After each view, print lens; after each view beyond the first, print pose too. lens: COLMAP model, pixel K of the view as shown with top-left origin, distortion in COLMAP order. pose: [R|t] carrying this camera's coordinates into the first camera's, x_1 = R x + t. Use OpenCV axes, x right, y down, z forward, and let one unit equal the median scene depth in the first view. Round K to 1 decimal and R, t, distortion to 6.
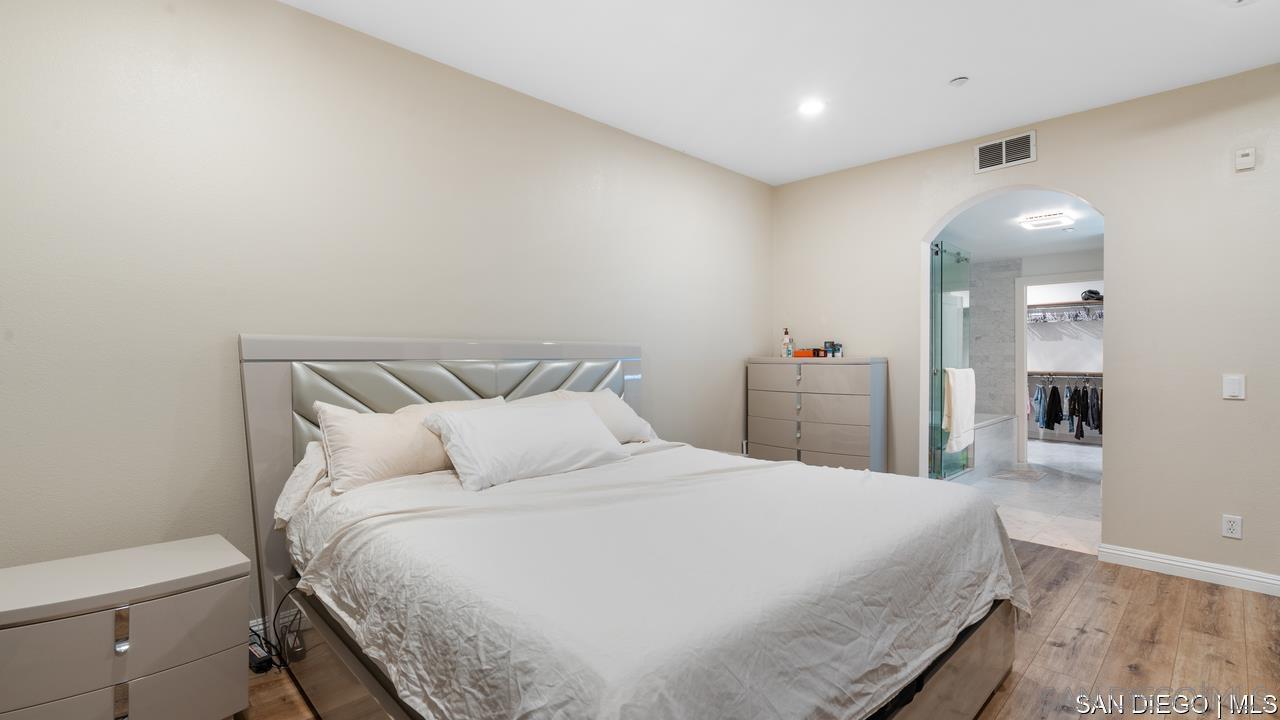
lens RADIAL K [[580.0, 0, 635.1], [0, 580.0, 360.3], [0, 0, 1]] dist [-0.005301, 0.002557]
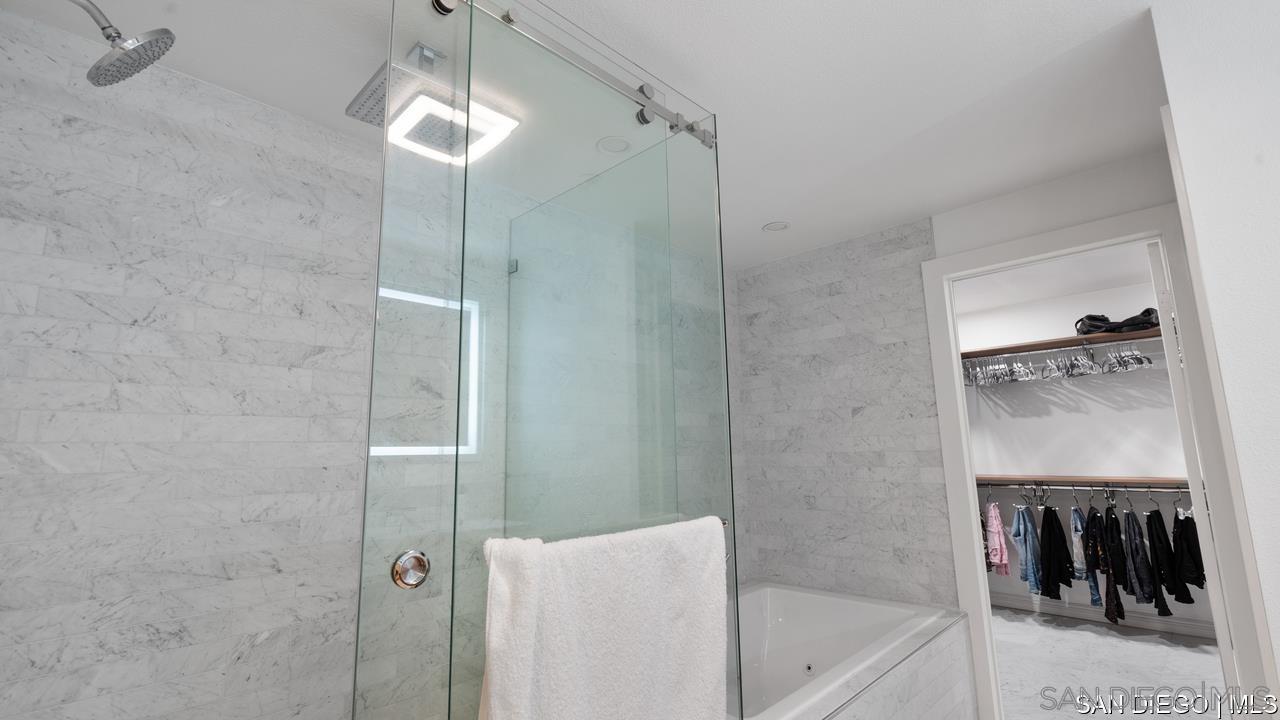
lens RADIAL K [[580.0, 0, 641.3], [0, 580.0, 355.6], [0, 0, 1]] dist [-0.005301, 0.002557]
pose [[0.999445, -0.018221, 0.027884, 0.370652], [0.022675, 0.985381, -0.168851, -0.008388], [-0.024400, 0.169389, 0.985247, 0.506790]]
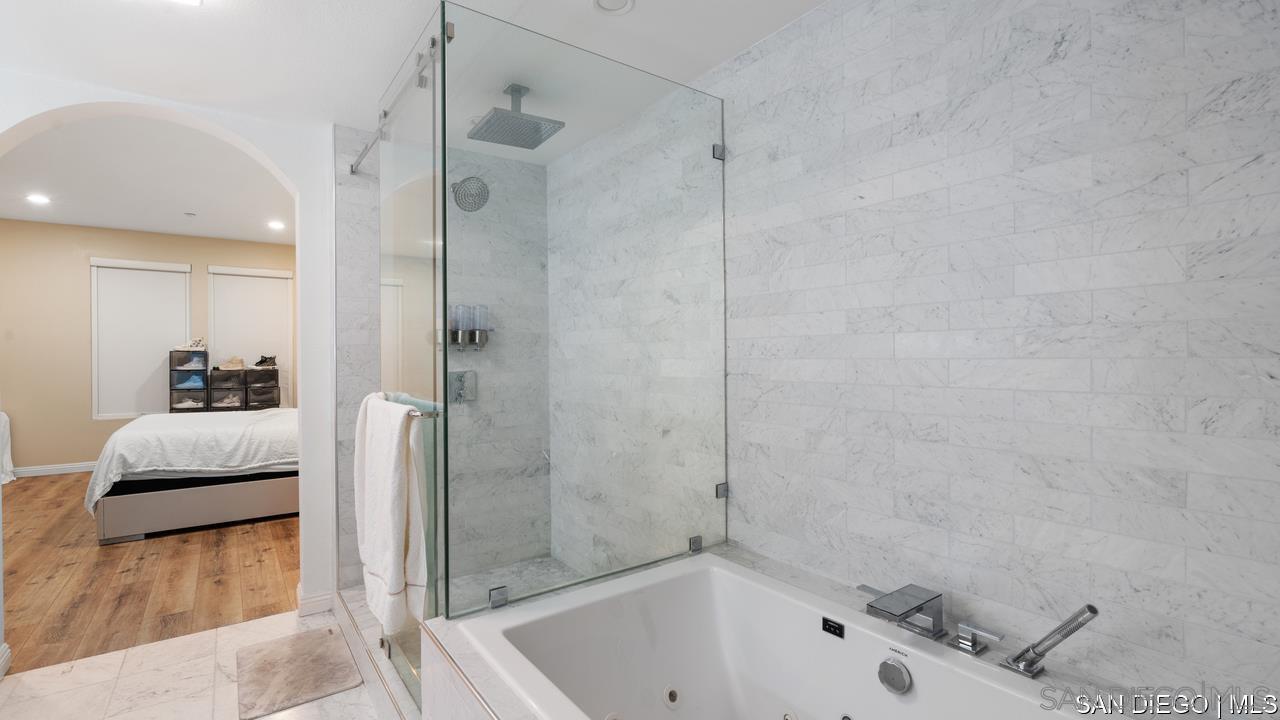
lens RADIAL K [[580.0, 0, 635.0], [0, 580.0, 357.9], [0, 0, 1]] dist [-0.005301, 0.002557]
pose [[-0.149813, 0.003859, -0.988707, 0.591168], [0.002519, 0.999991, 0.003522, -0.008427], [0.988711, -0.001963, -0.149822, 0.794139]]
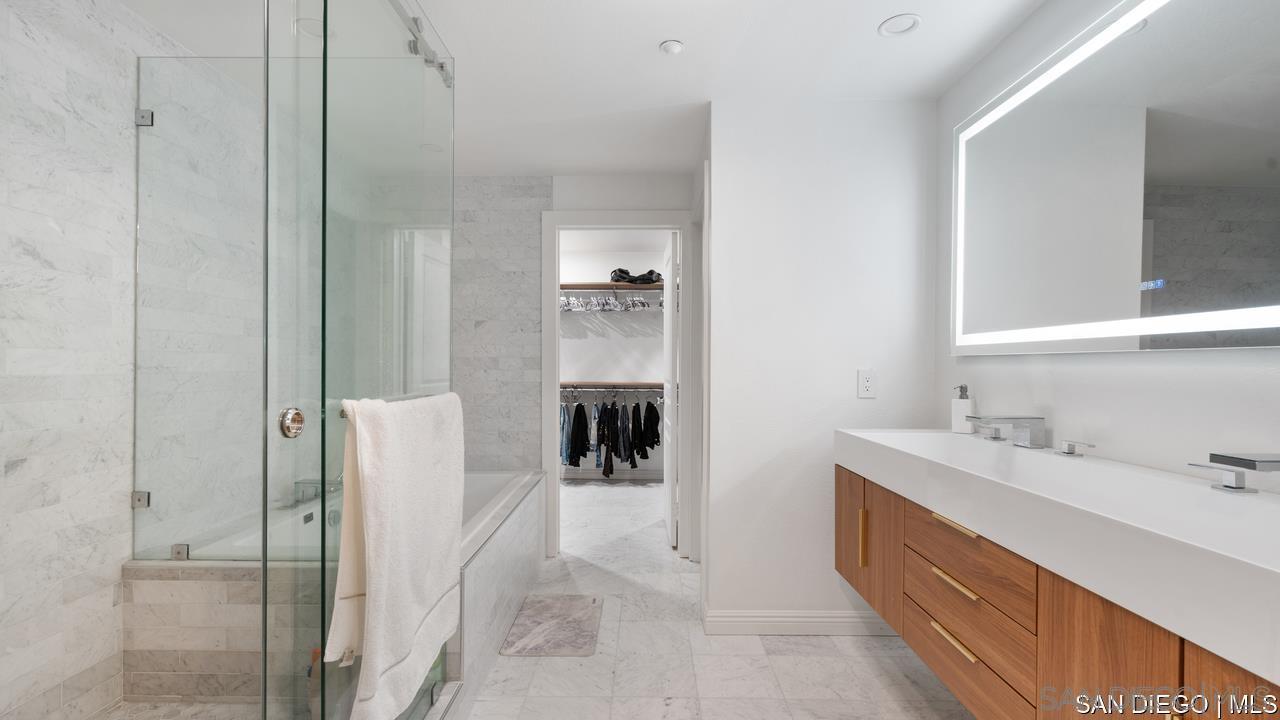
lens RADIAL K [[580.0, 0, 641.0], [0, 580.0, 362.8], [0, 0, 1]] dist [-0.005301, 0.002557]
pose [[0.699889, 0.004285, 0.714239, 0.286784], [-0.001293, 0.999988, -0.004732, -0.000978], [-0.714250, 0.002389, 0.699886, 0.473493]]
